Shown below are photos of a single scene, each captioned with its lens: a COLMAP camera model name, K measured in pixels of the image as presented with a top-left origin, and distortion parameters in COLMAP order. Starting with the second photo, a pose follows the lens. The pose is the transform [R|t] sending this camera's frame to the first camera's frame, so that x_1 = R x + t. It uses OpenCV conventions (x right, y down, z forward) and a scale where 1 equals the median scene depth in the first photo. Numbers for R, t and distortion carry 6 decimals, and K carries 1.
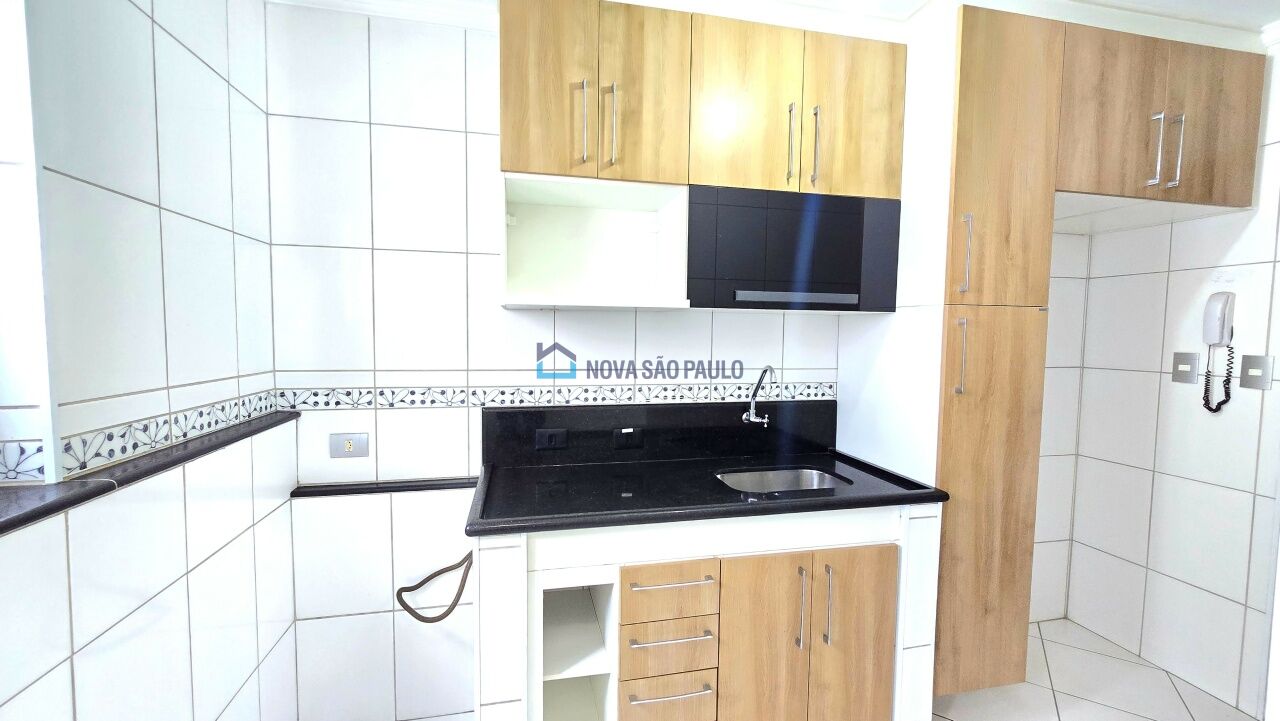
lens RADIAL K [[527.7, 0, 638.6], [0, 527.7, 358.3], [0, 0, 1]] dist [-0.007186, 0.000916]
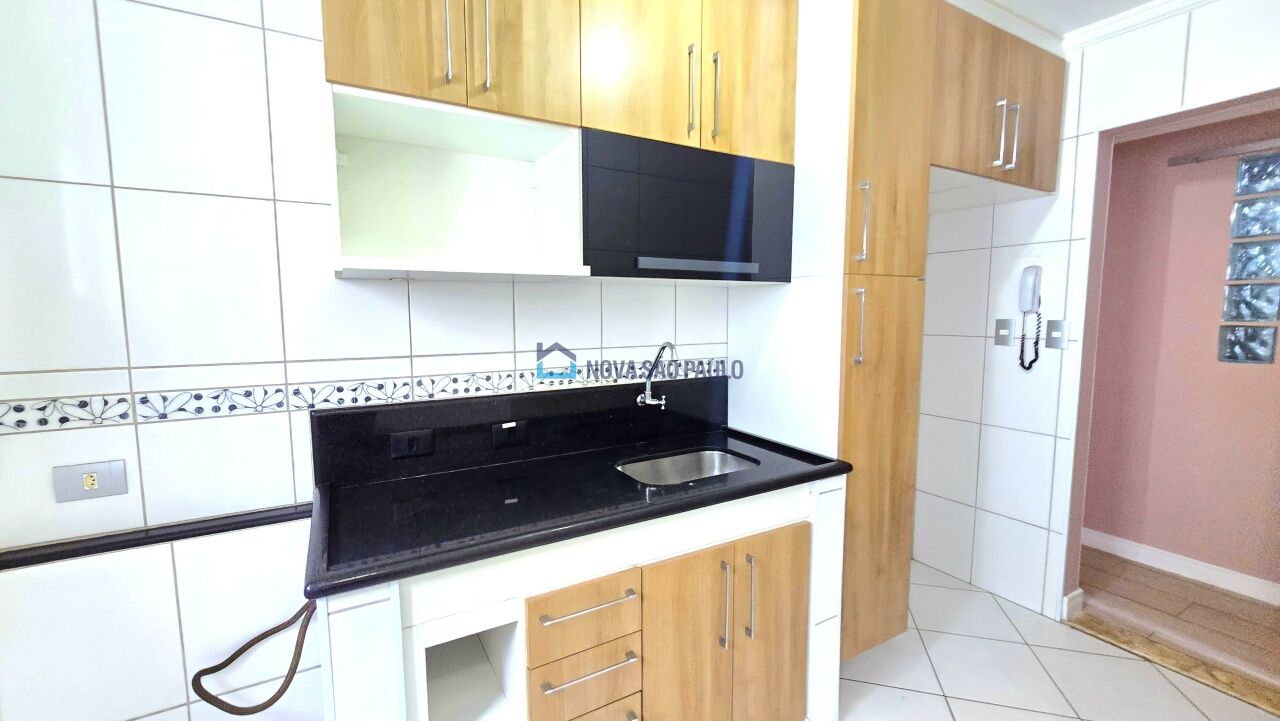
lens RADIAL K [[527.7, 0, 642.6], [0, 527.7, 359.9], [0, 0, 1]] dist [-0.007186, 0.000916]
pose [[0.953379, -0.042535, 0.298762, -0.072791], [0.028788, 0.998321, 0.050265, -0.002547], [-0.300399, -0.039321, 0.953003, 0.160499]]
